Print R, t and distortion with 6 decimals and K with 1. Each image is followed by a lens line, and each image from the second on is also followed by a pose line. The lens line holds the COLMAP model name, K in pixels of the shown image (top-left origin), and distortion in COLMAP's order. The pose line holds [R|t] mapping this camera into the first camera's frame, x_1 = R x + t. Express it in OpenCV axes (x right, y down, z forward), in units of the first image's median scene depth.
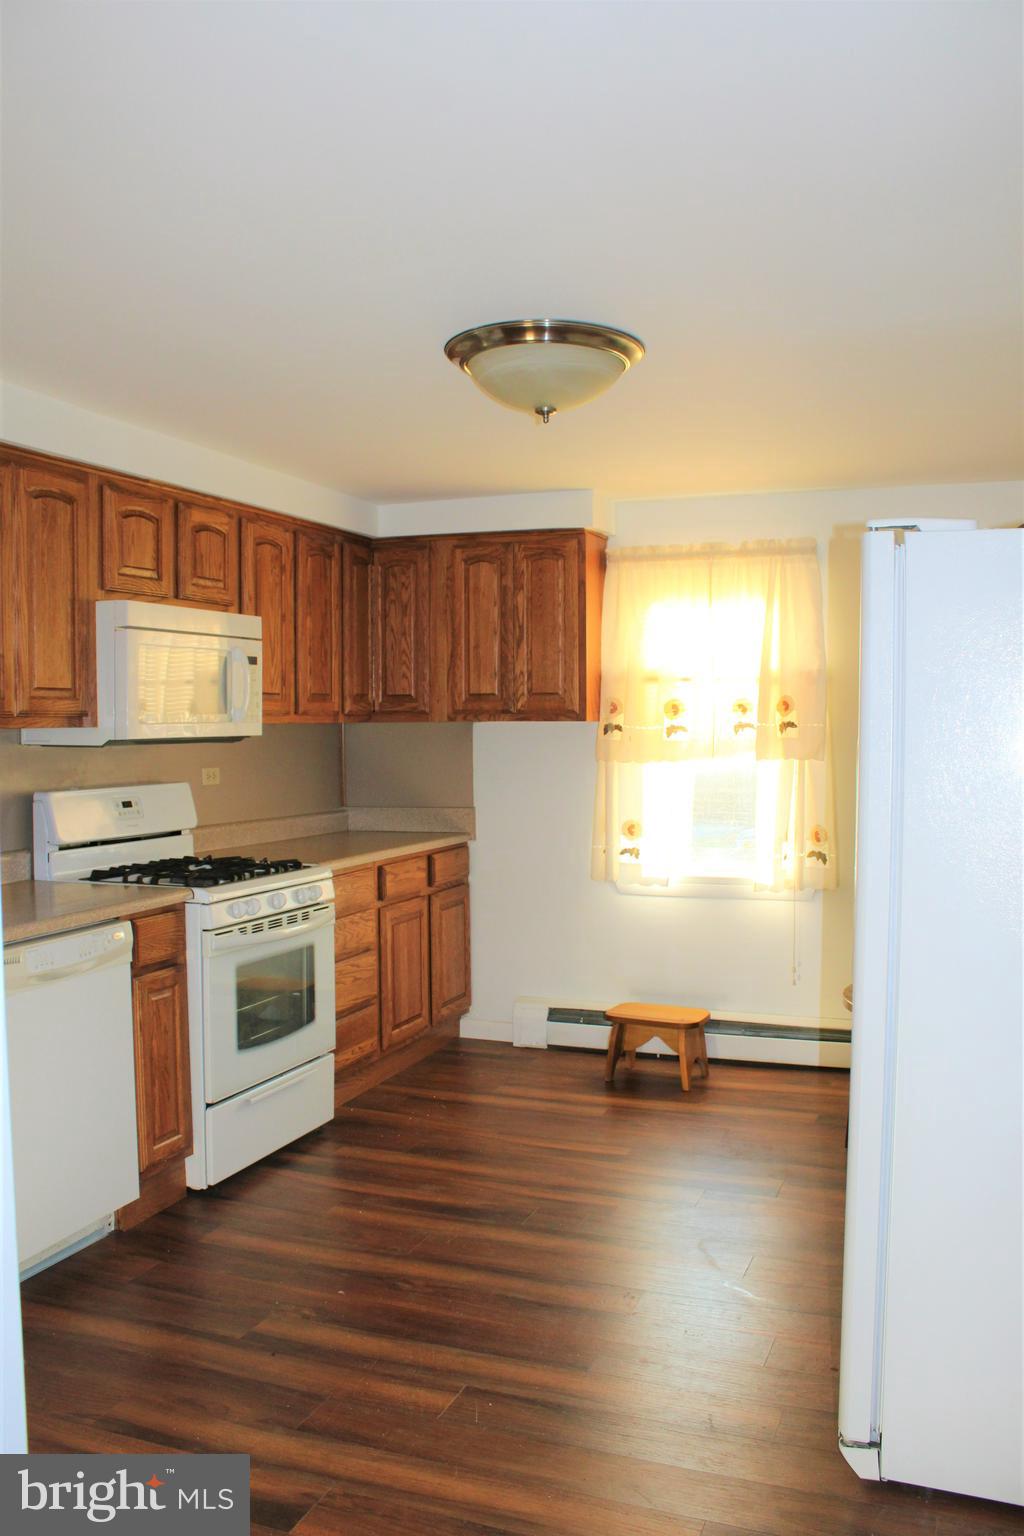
lens RADIAL K [[1279.3, 0, 512.1], [0, 1279.3, 773.8], [0, 0, 1]] dist [-0.154688, 0.156082]
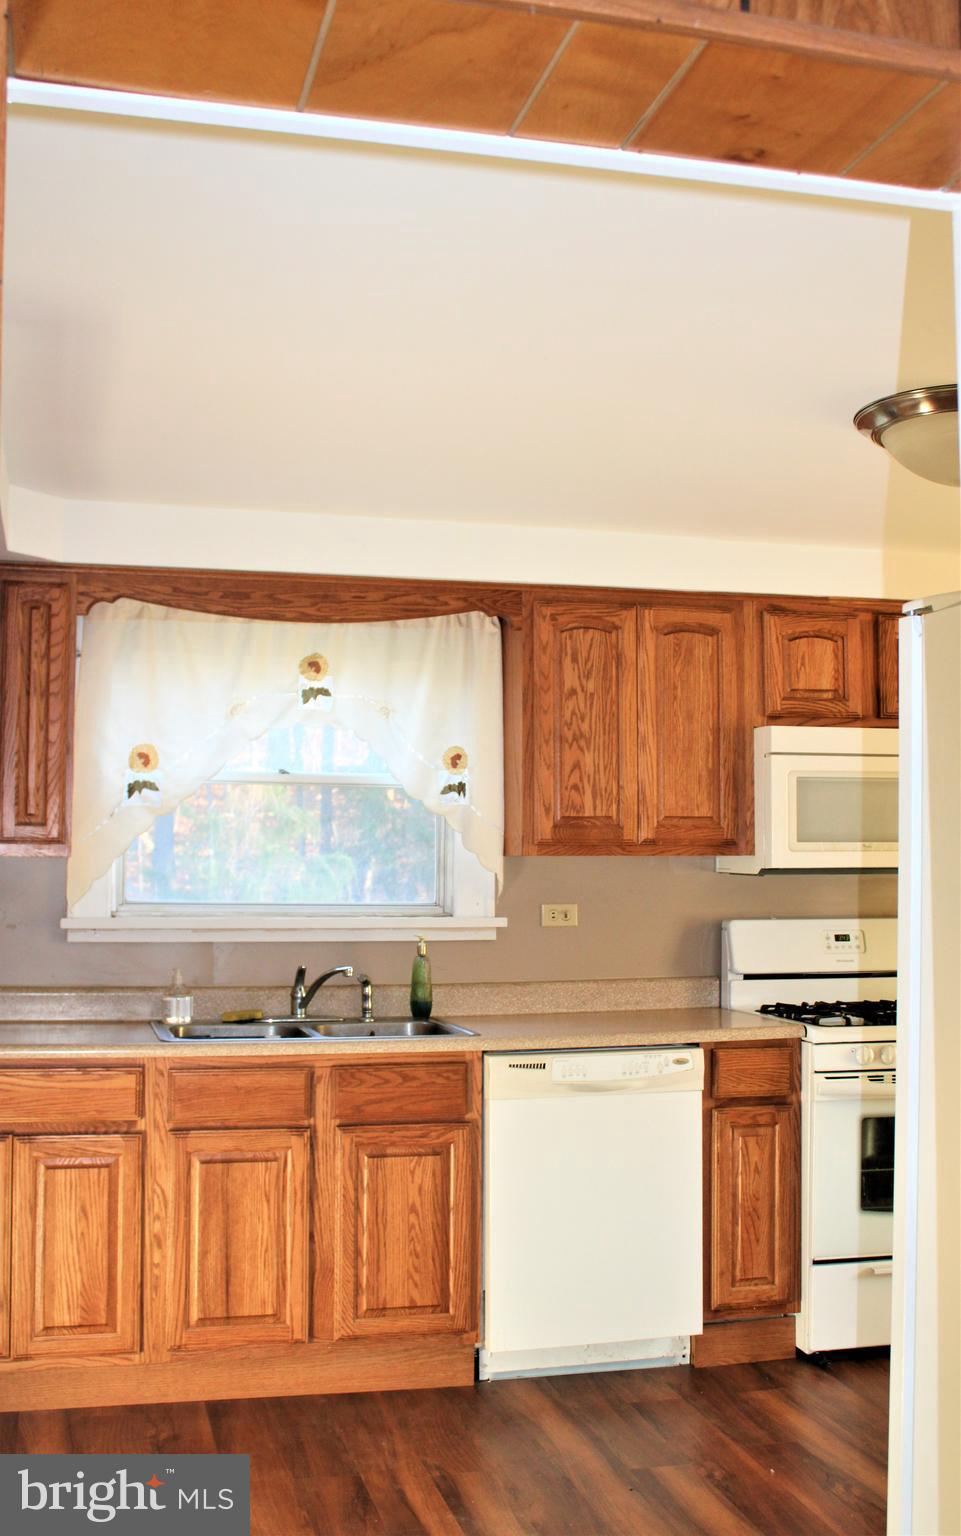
lens RADIAL K [[1531.9, 0, 481.4], [0, 1531.9, 823.4], [0, 0, 1]] dist [-0.010106, 0.002908]
pose [[0.617565, -0.014442, -0.786388, 0.501519], [-0.032937, 0.998479, -0.044203, -0.002097], [0.785830, 0.053199, 0.616150, 0.094155]]
